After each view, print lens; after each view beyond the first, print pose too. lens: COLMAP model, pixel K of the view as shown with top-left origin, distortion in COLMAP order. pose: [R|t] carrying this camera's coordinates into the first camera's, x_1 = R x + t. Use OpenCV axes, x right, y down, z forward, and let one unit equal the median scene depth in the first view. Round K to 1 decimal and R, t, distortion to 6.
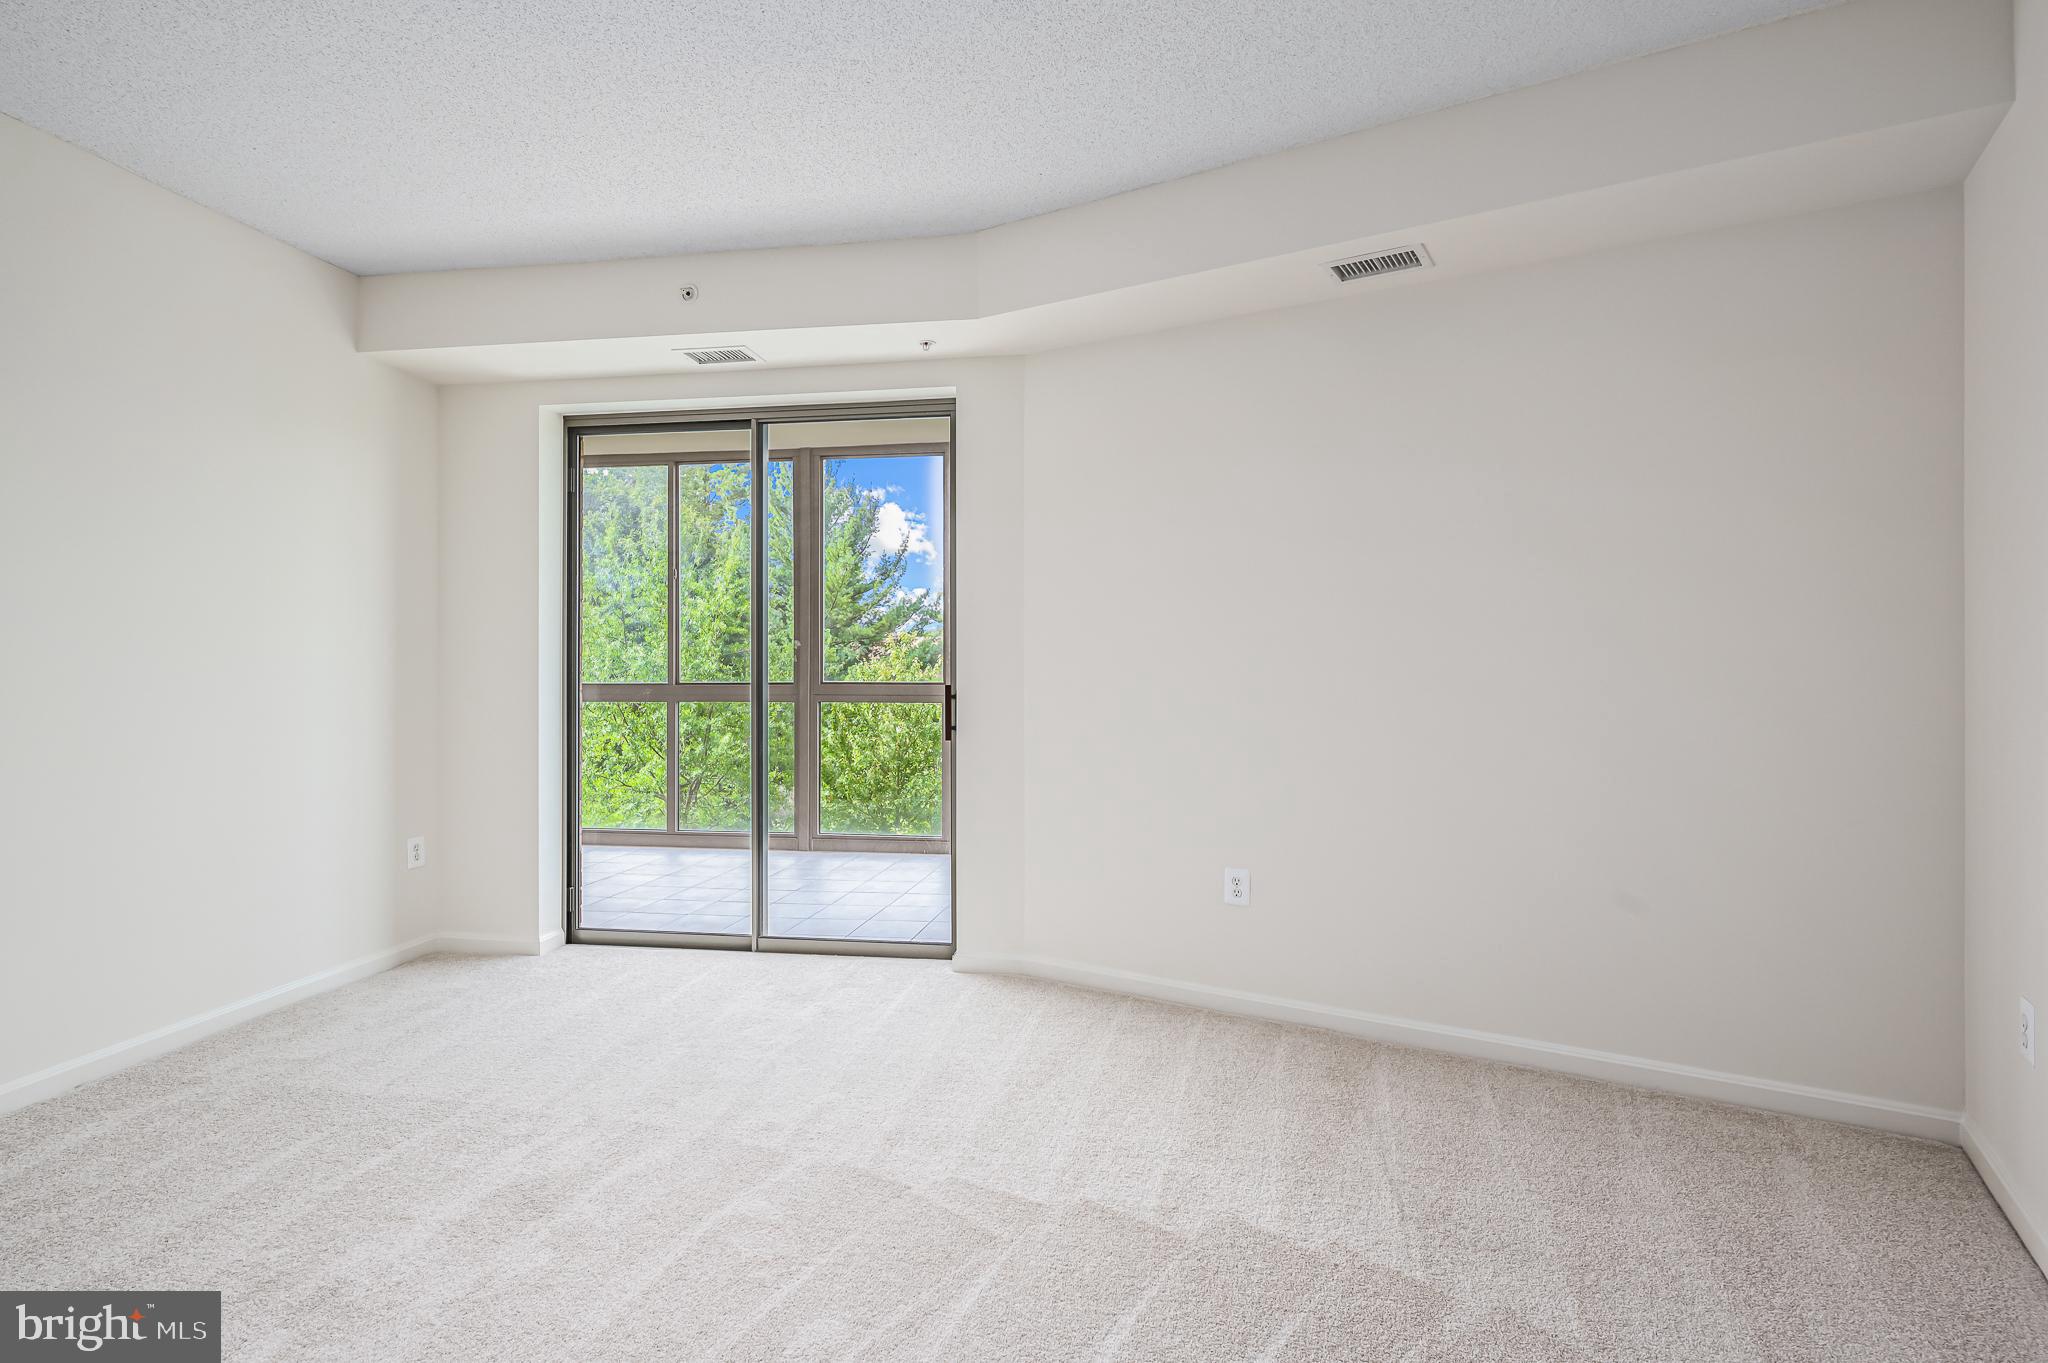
lens RADIAL K [[1020.0, 0, 1025.6], [0, 1020.0, 670.7], [0, 0, 1]] dist [0.002638, 0.000361]
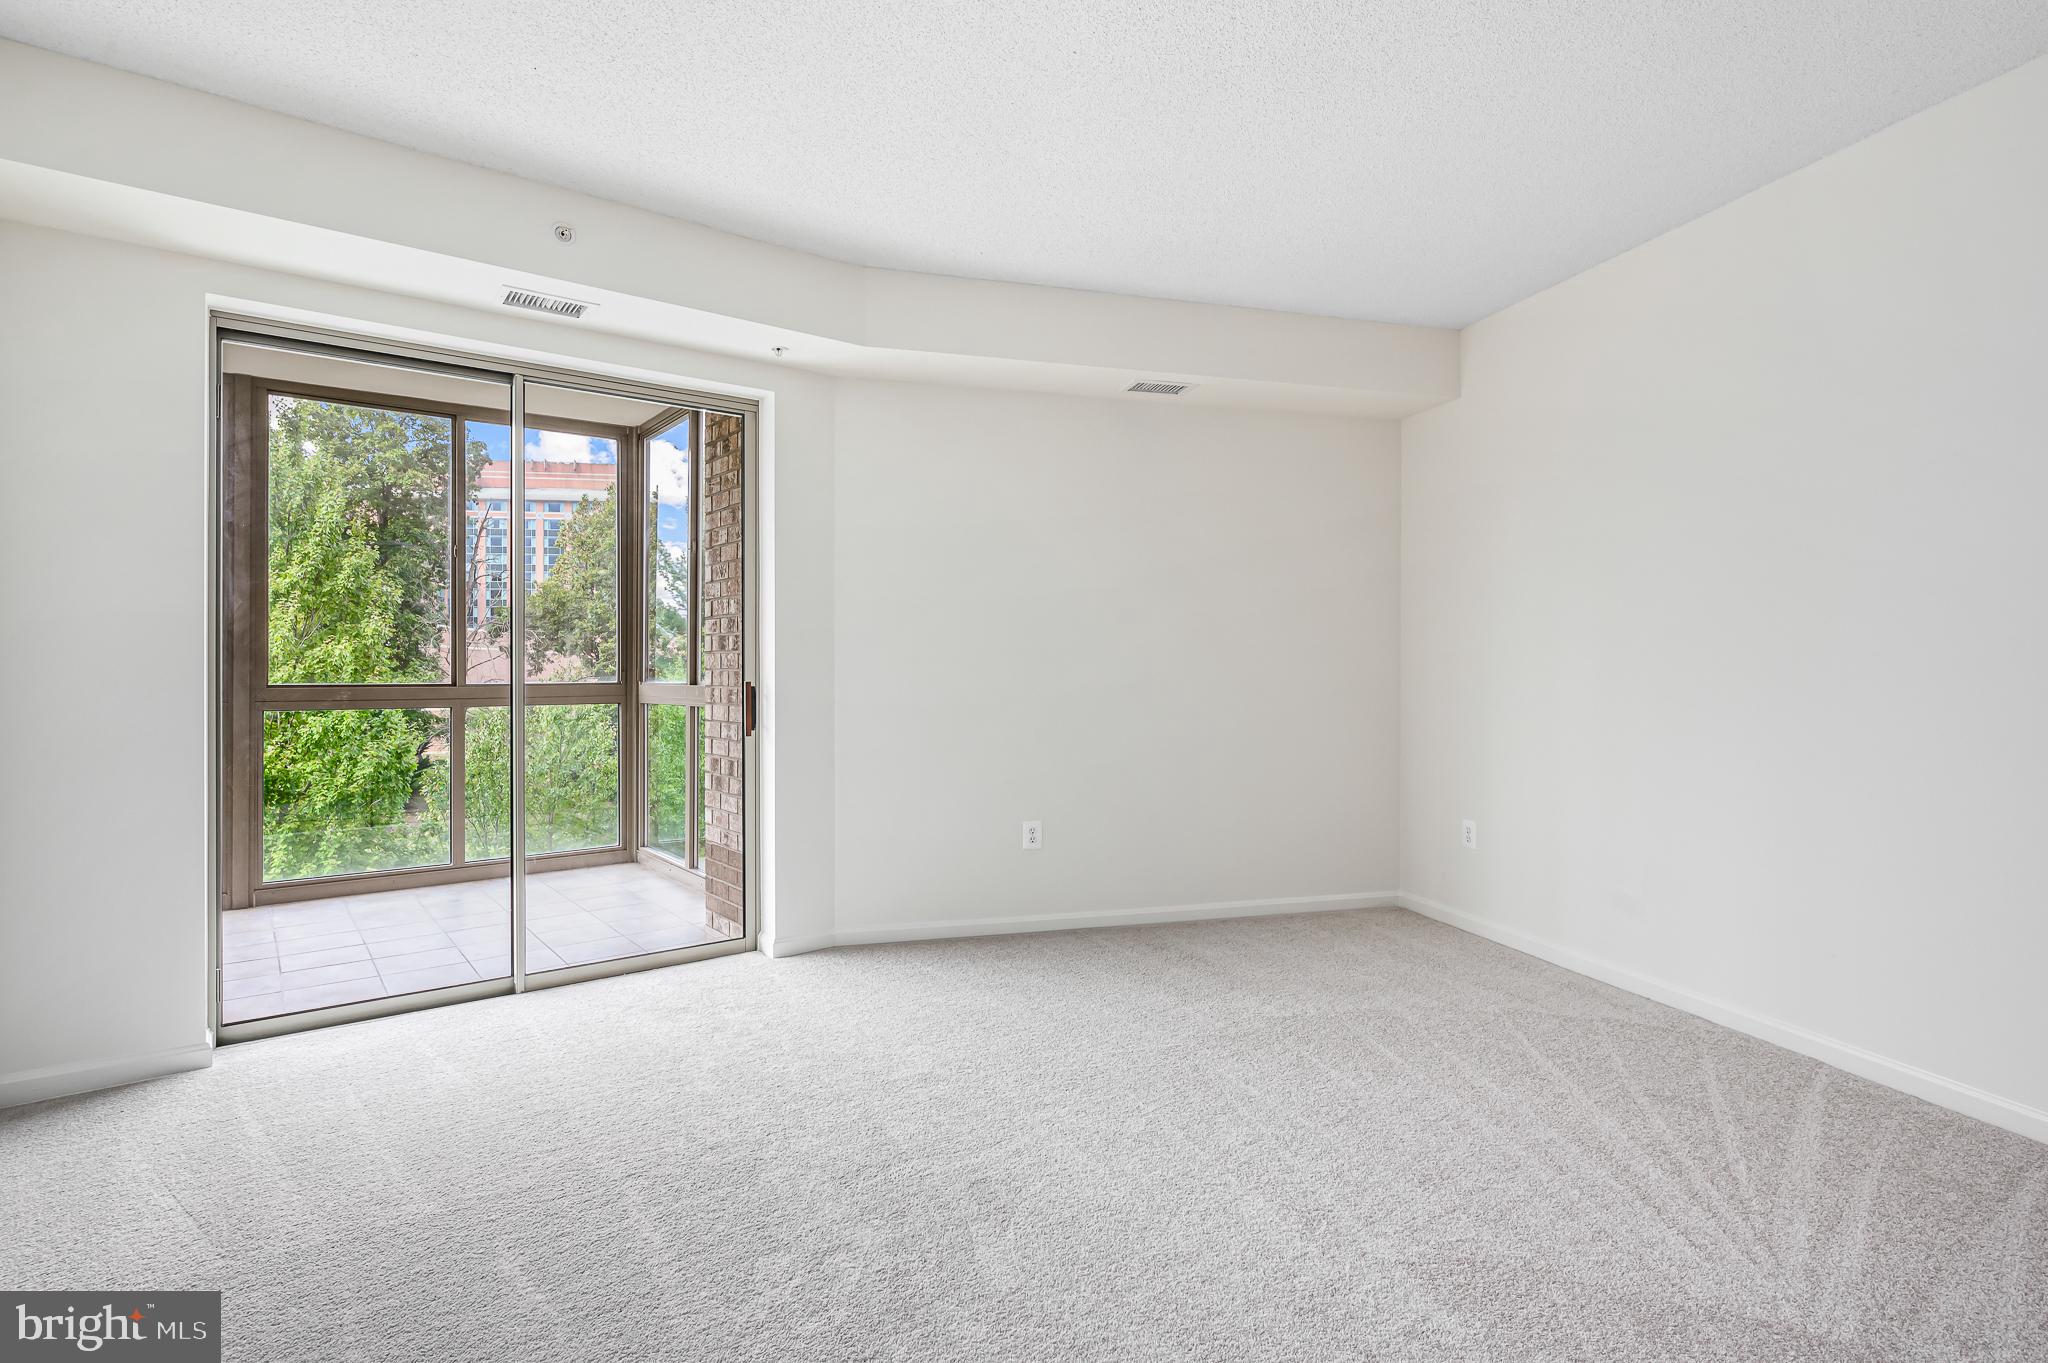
lens RADIAL K [[1015.8, 0, 1024.0], [0, 1015.8, 681.5], [0, 0, 1]] dist [0.002865, -0.000241]
pose [[0.687139, -0.010685, 0.726447, -0.696452], [-0.000113, 0.999890, 0.014813, -0.001800], [-0.726526, -0.010261, 0.687063, 0.118287]]
